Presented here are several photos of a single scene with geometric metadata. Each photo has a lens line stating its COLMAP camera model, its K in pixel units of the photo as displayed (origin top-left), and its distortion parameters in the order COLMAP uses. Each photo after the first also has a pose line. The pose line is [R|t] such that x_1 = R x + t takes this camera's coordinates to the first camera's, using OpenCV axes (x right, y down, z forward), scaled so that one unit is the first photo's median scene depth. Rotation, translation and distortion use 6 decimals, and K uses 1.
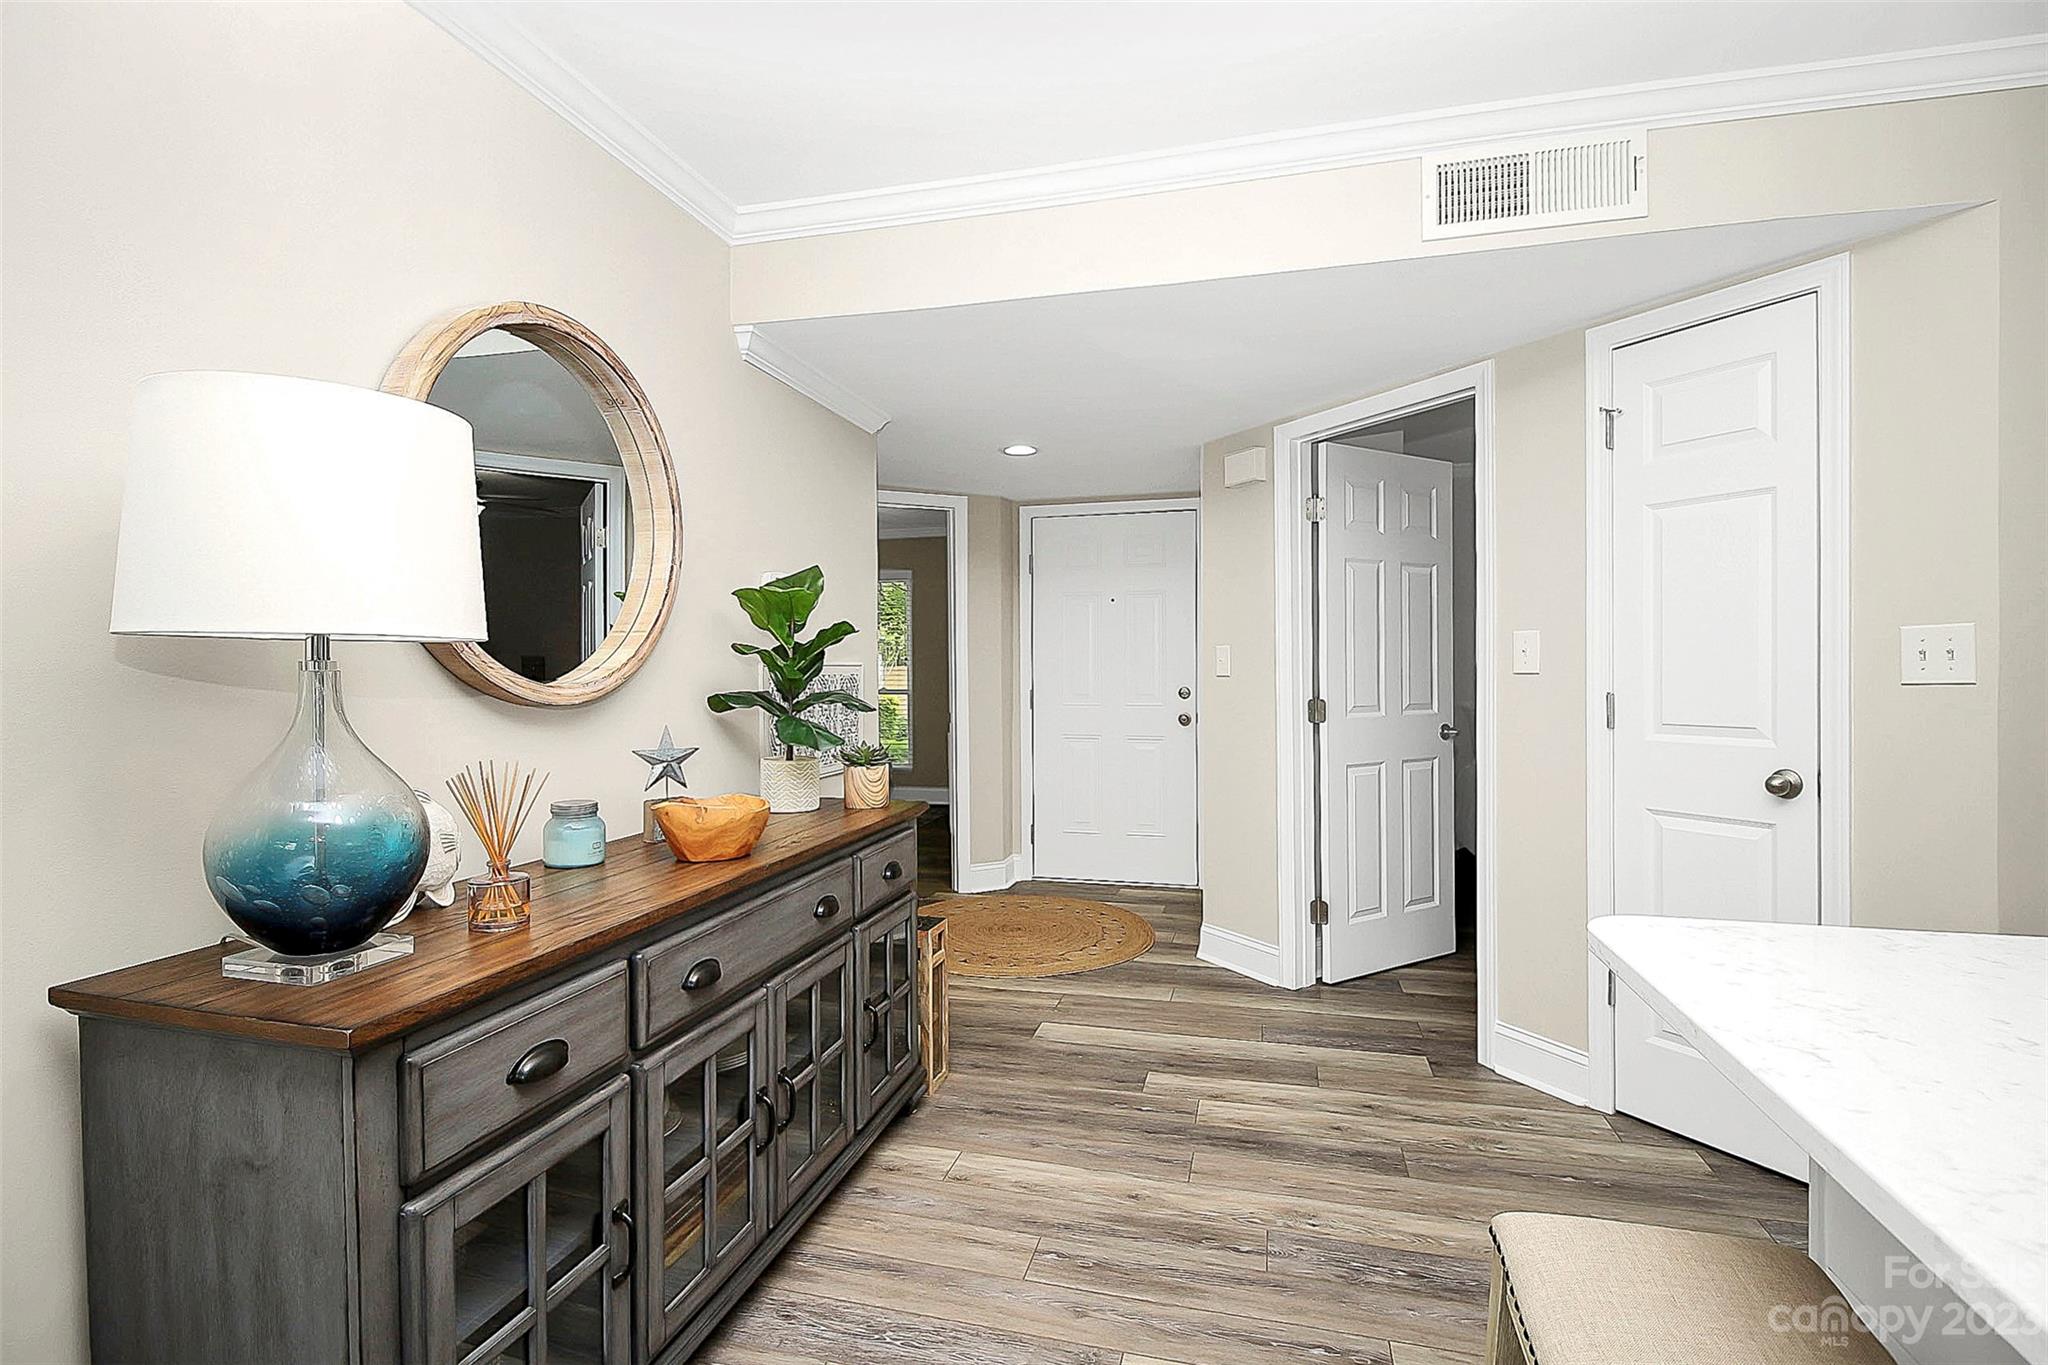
lens RADIAL K [[955.4, 0, 1017.6], [0, 955.4, 674.1], [0, 0, 1]] dist [0.000808, -0.011651]
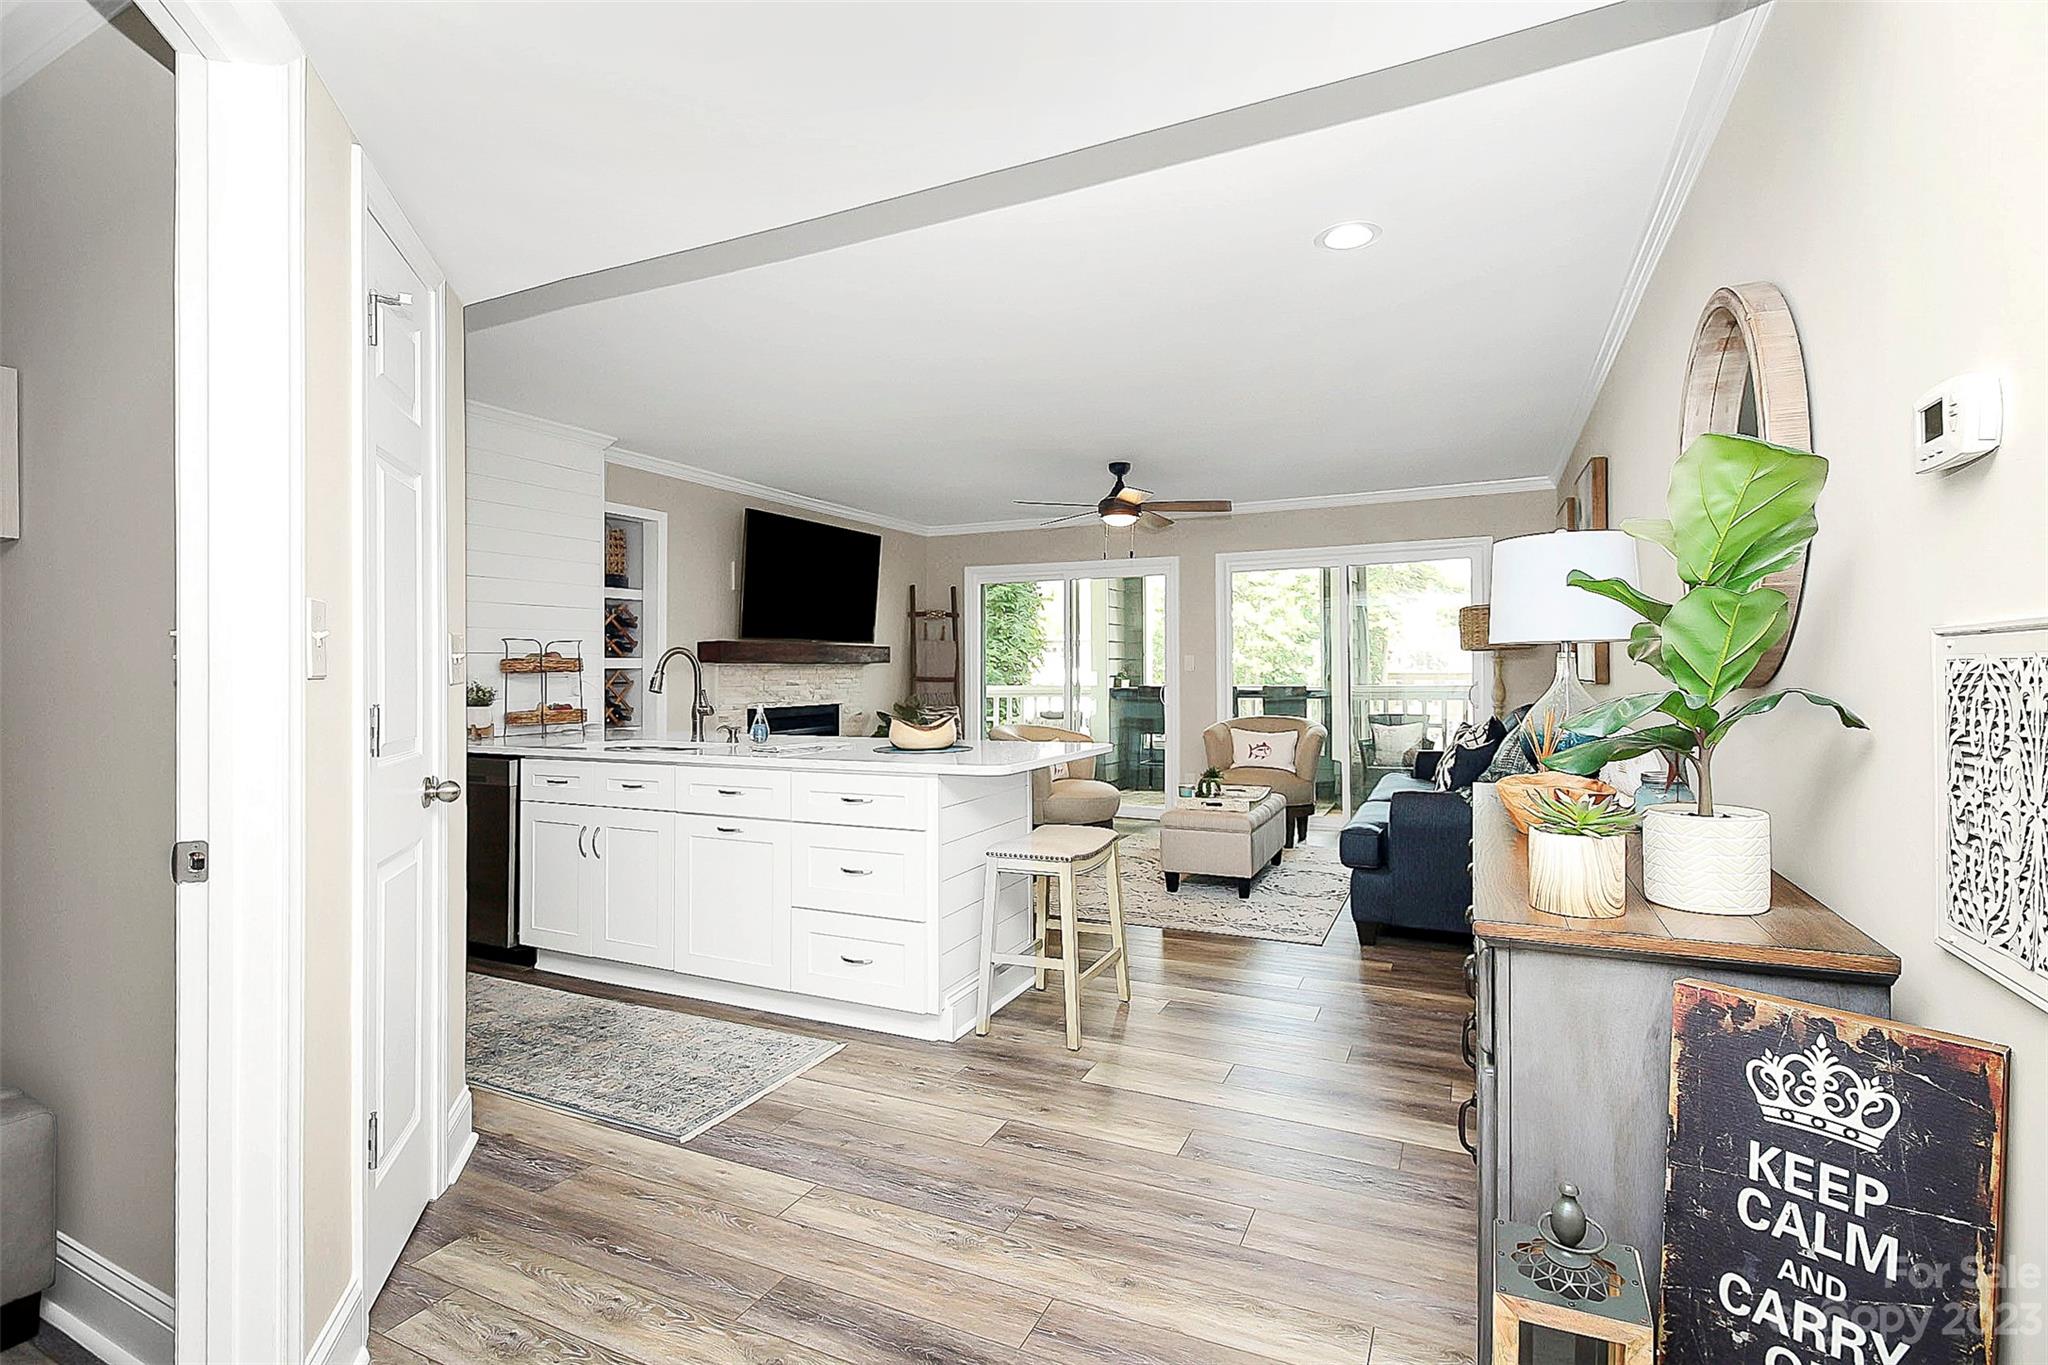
lens RADIAL K [[955.4, 0, 1023.6], [0, 955.4, 660.8], [0, 0, 1]] dist [0.000808, -0.011651]
pose [[-0.983131, 0.015309, 0.182260, 0.044430], [0.015484, 0.999880, -0.000464, -0.005137], [-0.182245, 0.002366, -0.983250, 1.612664]]
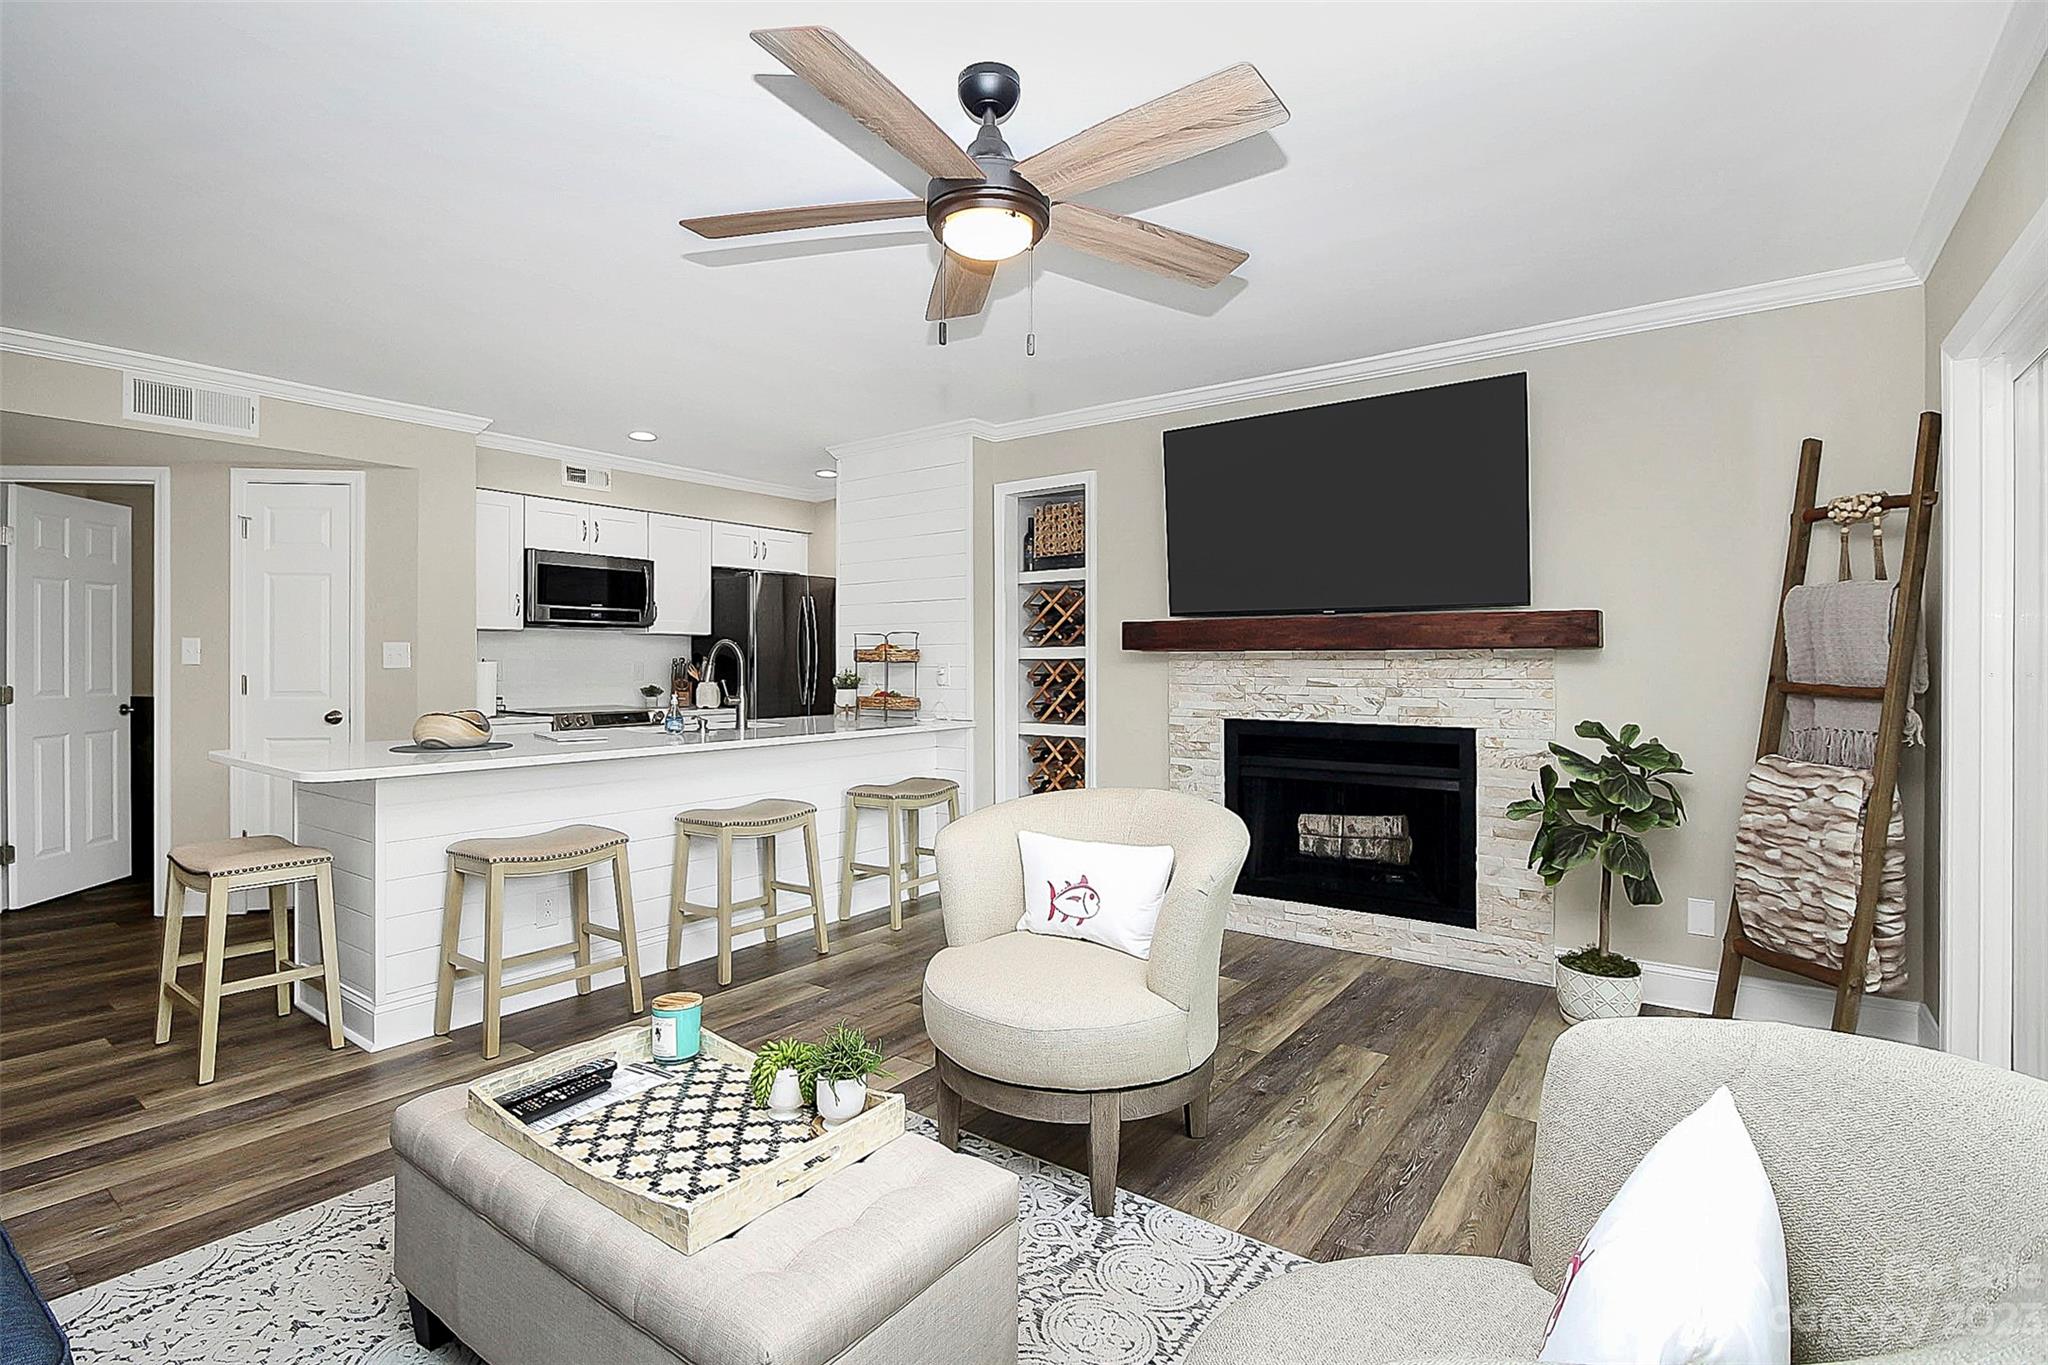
lens RADIAL K [[955.4, 0, 1023.0], [0, 955.4, 655.7], [0, 0, 1]] dist [0.000808, -0.011651]
pose [[0.364339, 0.012323, 0.931185, -0.506029], [0.006284, 0.999857, -0.015690, 0.021699], [-0.931245, 0.011568, 0.364209, -1.010754]]
